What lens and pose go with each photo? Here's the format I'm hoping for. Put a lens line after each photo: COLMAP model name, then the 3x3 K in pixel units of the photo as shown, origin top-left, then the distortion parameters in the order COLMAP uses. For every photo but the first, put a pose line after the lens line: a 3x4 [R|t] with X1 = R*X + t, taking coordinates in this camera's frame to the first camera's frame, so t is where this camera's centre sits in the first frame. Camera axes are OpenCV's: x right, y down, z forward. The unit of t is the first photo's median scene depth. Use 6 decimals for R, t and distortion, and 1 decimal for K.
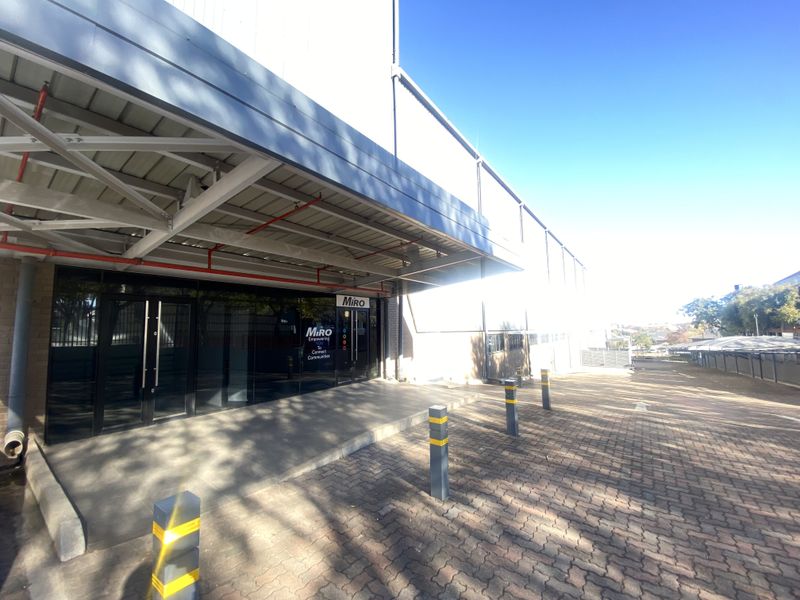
lens RADIAL K [[322.7, 0, 398.3], [0, 322.7, 296.1], [0, 0, 1]] dist [0.023193, -0.021180]
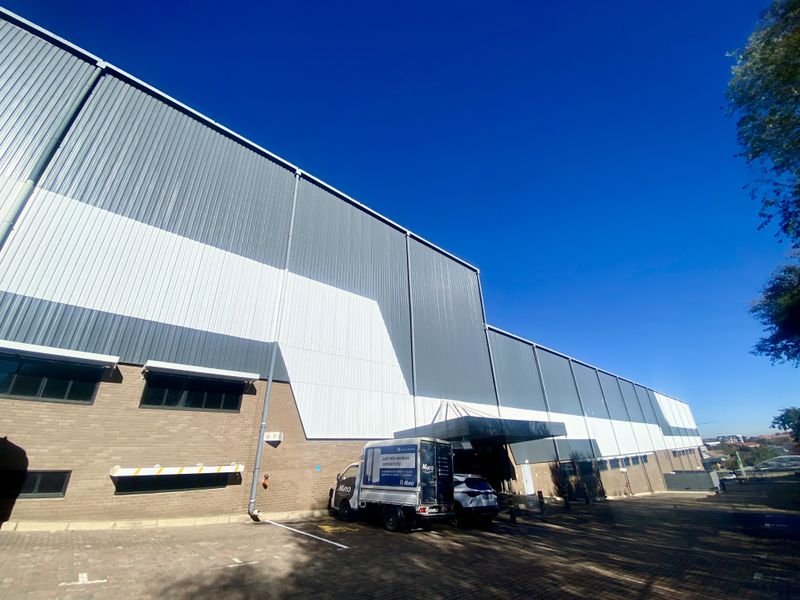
lens RADIAL K [[322.7, 0, 398.3], [0, 322.7, 296.1], [0, 0, 1]] dist [0.023193, -0.021180]
pose [[0.980052, -0.098941, -0.172365, -0.120699], [0.036781, 0.942587, -0.331929, -0.132724], [0.195310, 0.318967, 0.927423, -0.754362]]
